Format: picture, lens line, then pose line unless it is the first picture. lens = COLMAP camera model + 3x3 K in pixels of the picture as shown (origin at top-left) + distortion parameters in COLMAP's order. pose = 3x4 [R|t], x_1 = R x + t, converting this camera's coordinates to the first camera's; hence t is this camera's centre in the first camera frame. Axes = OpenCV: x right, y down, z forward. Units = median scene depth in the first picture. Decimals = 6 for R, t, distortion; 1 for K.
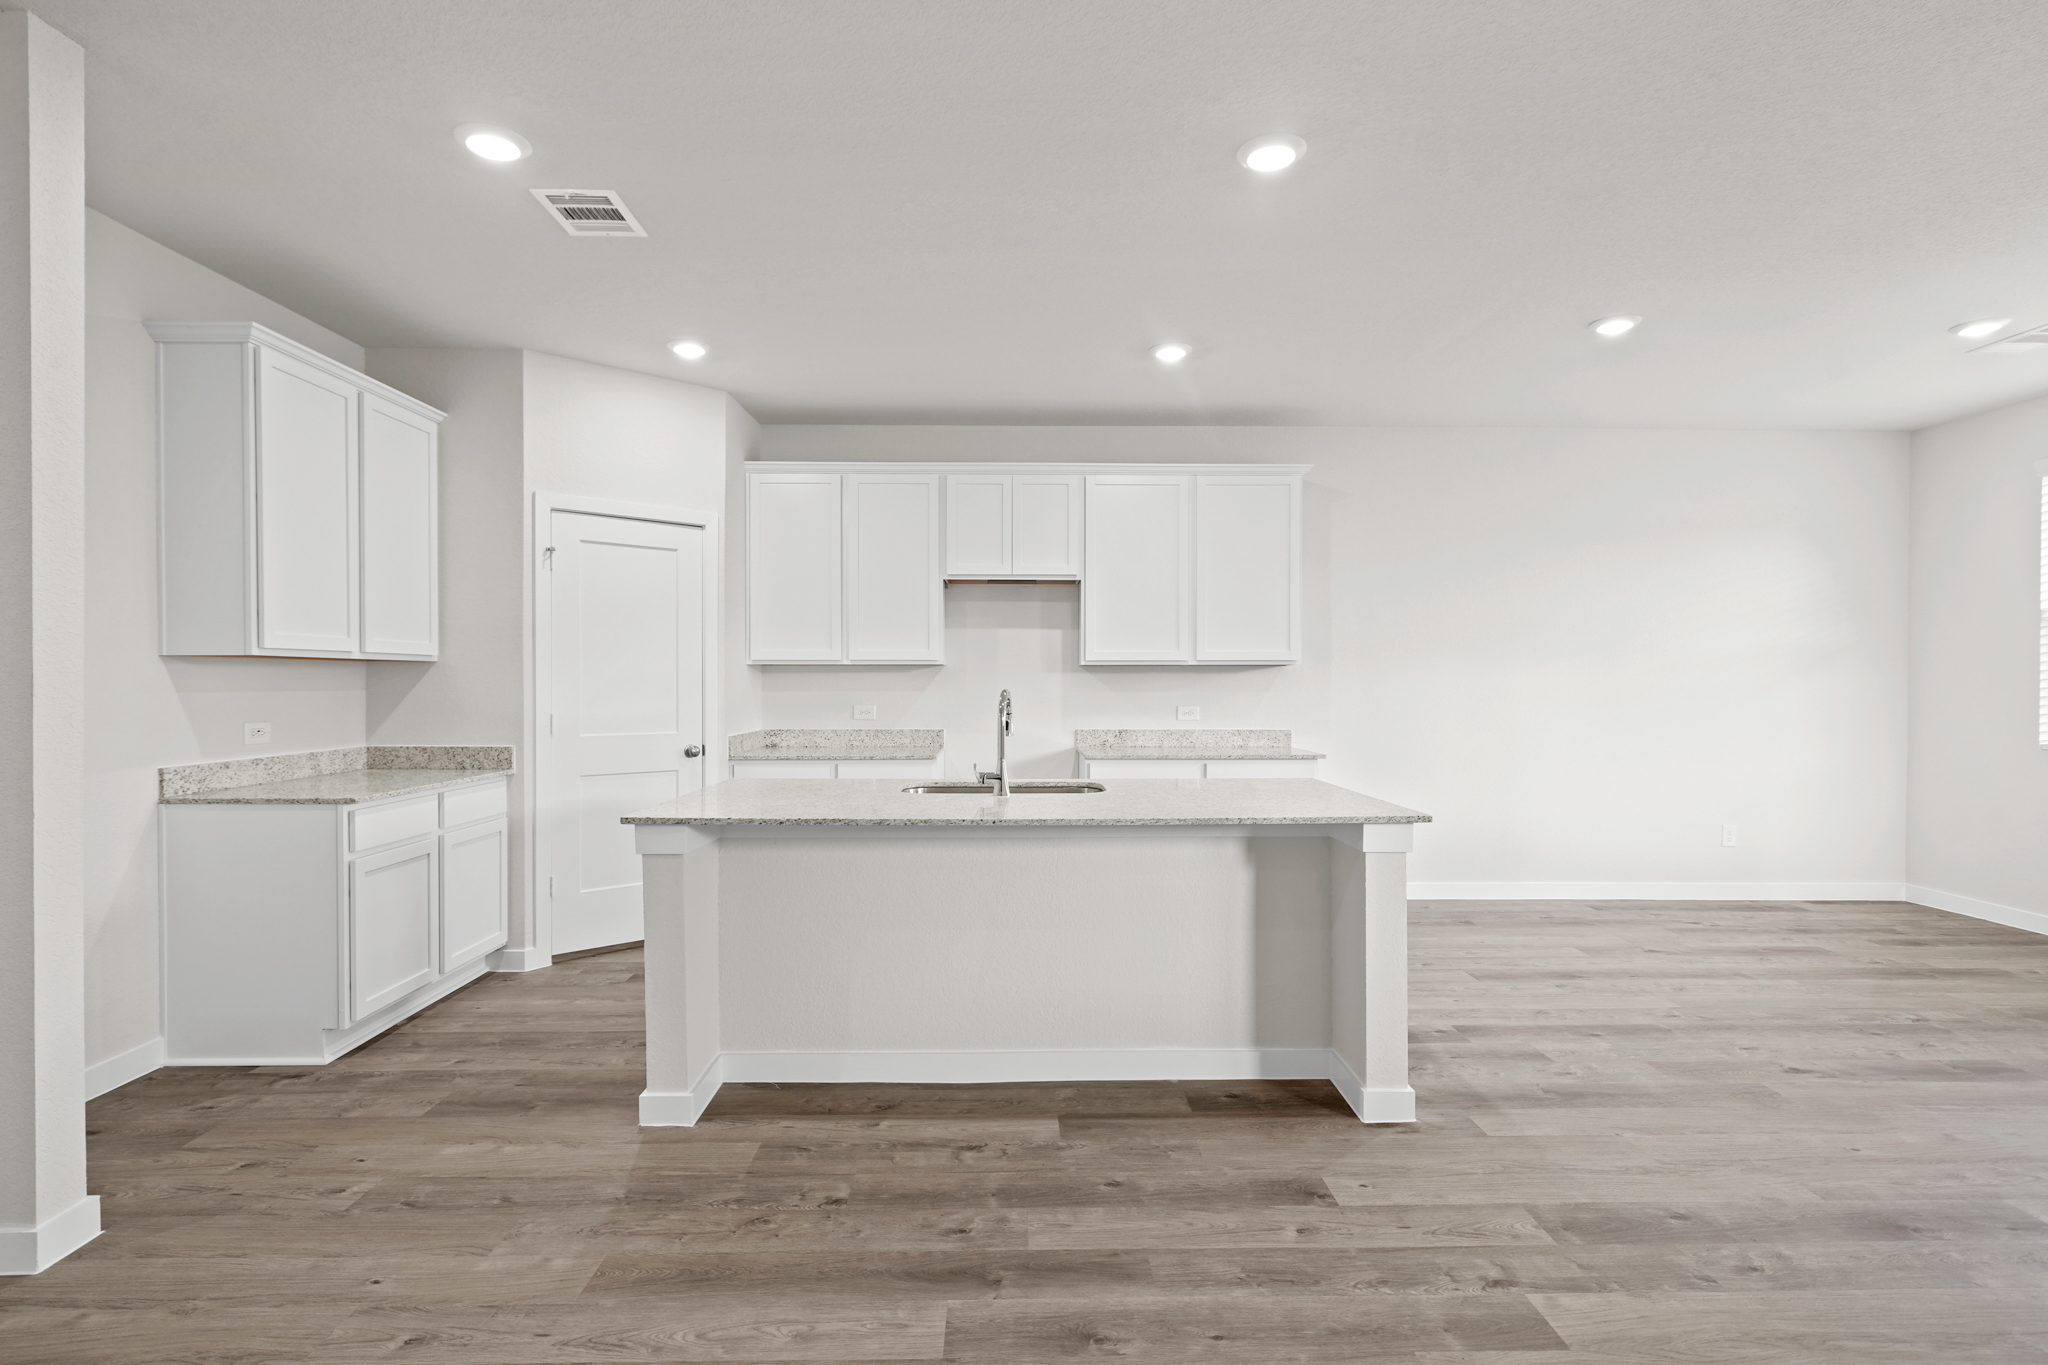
lens RADIAL K [[993.0, 0, 1025.7], [0, 993.0, 689.8], [0, 0, 1]] dist [-0.000713, 0.000201]
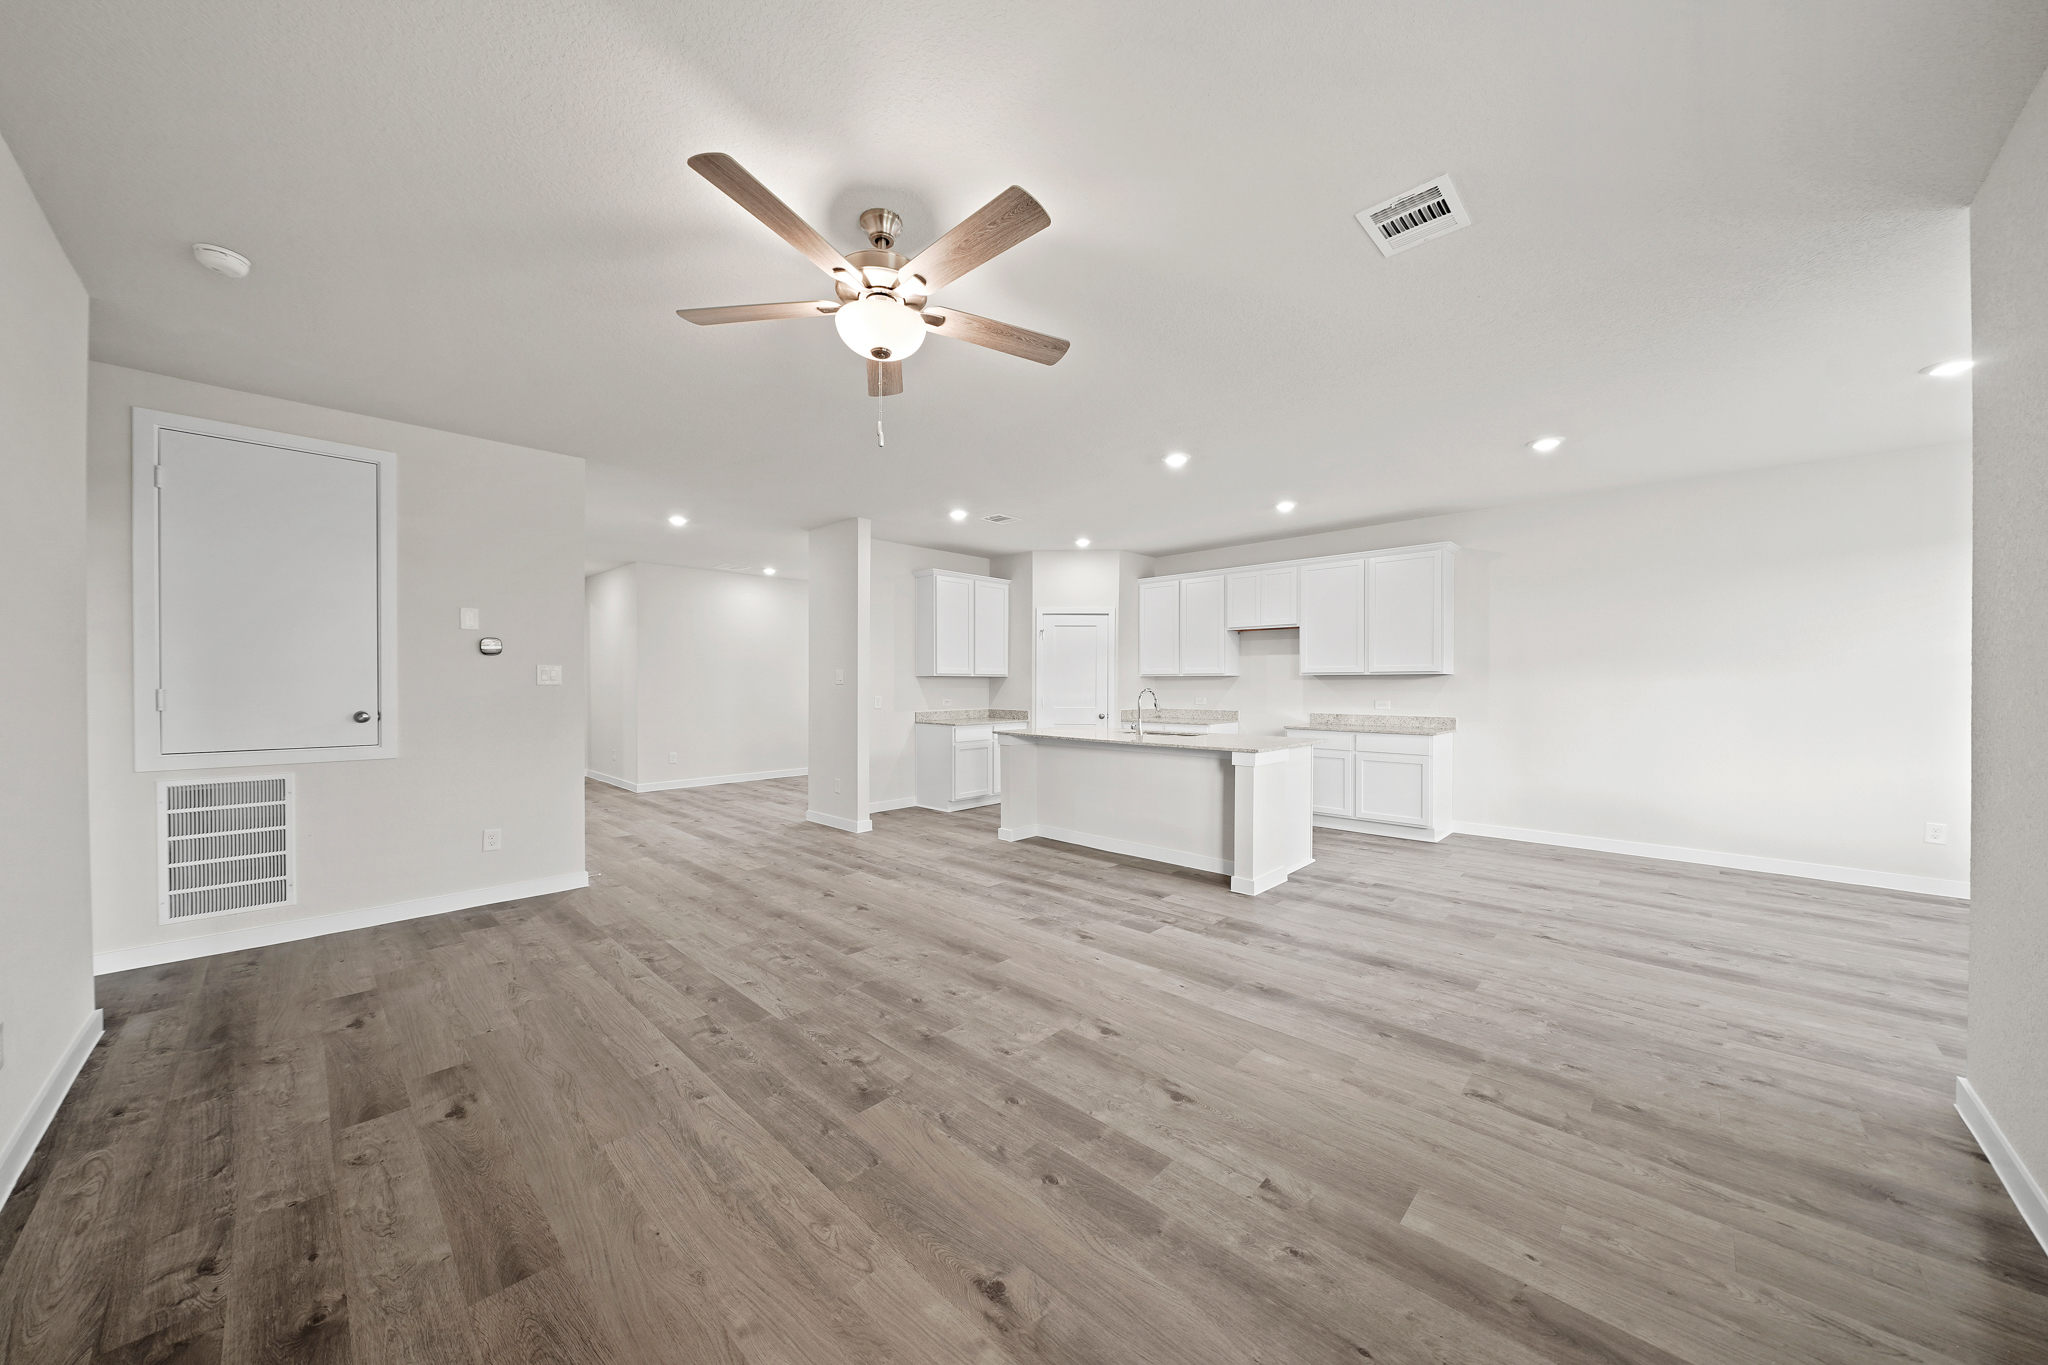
lens RADIAL K [[701.5, 0, 1023.2], [0, 701.5, 683.3], [0, 0, 1]] dist [-0.003856, -0.000658]
pose [[0.707178, -0.001138, -0.707034, 0.865656], [-0.005803, 0.999956, -0.007413, 0.001459], [0.707011, 0.009345, 0.707141, -0.309608]]
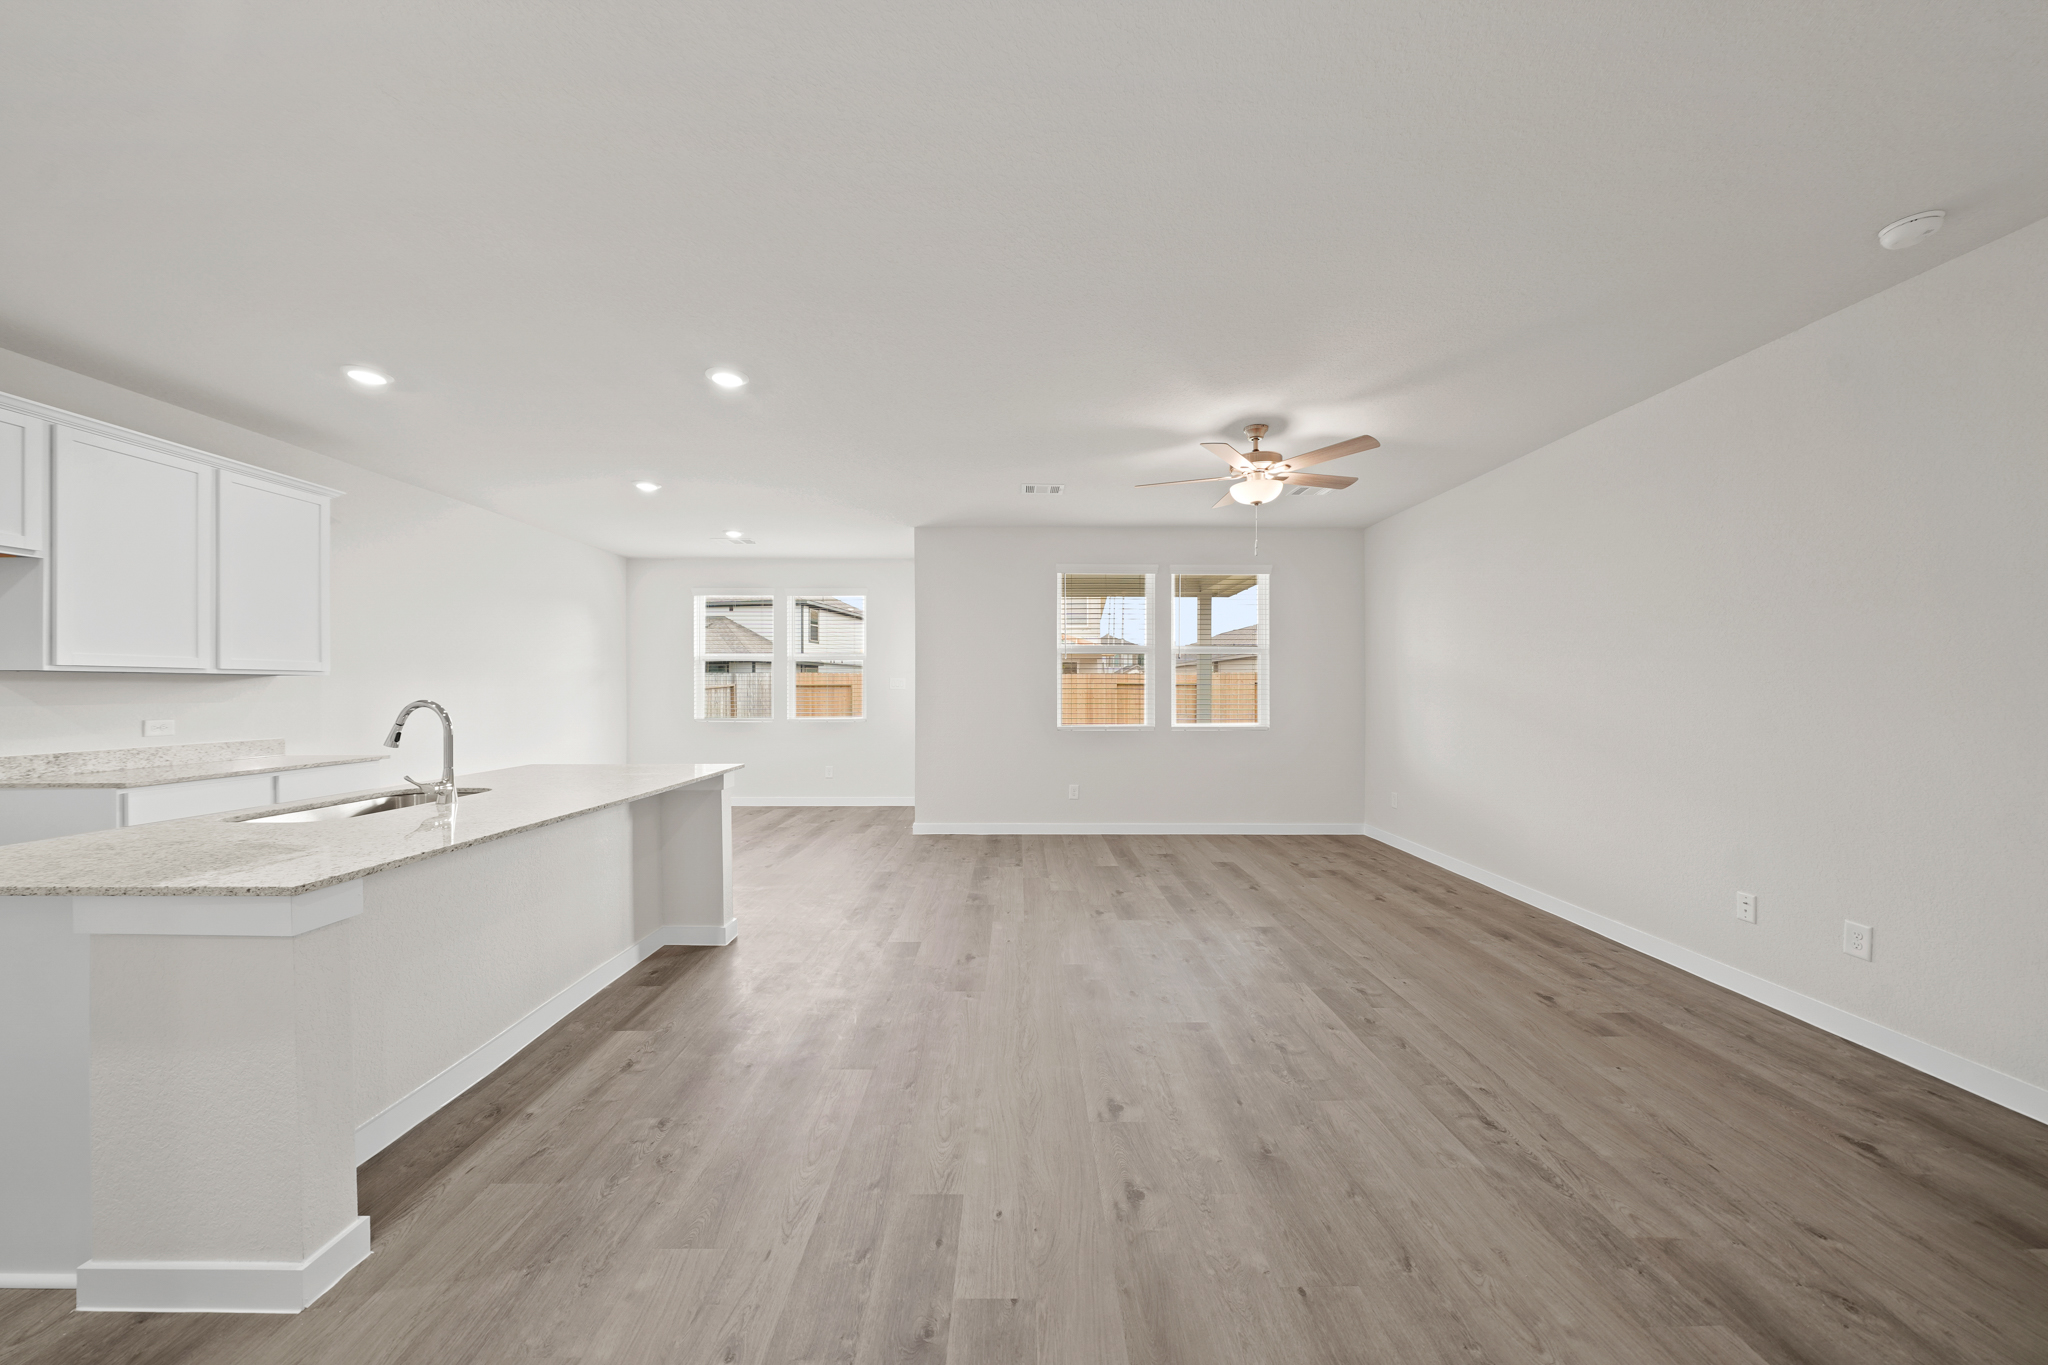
lens RADIAL K [[701.5, 0, 1029.3], [0, 701.5, 686.2], [0, 0, 1]] dist [-0.003856, -0.000658]
pose [[0.004677, 0.003602, 0.999983, -0.698154], [0.009167, 0.999951, -0.003645, -0.005878], [-0.999947, 0.009184, 0.004644, 0.364730]]
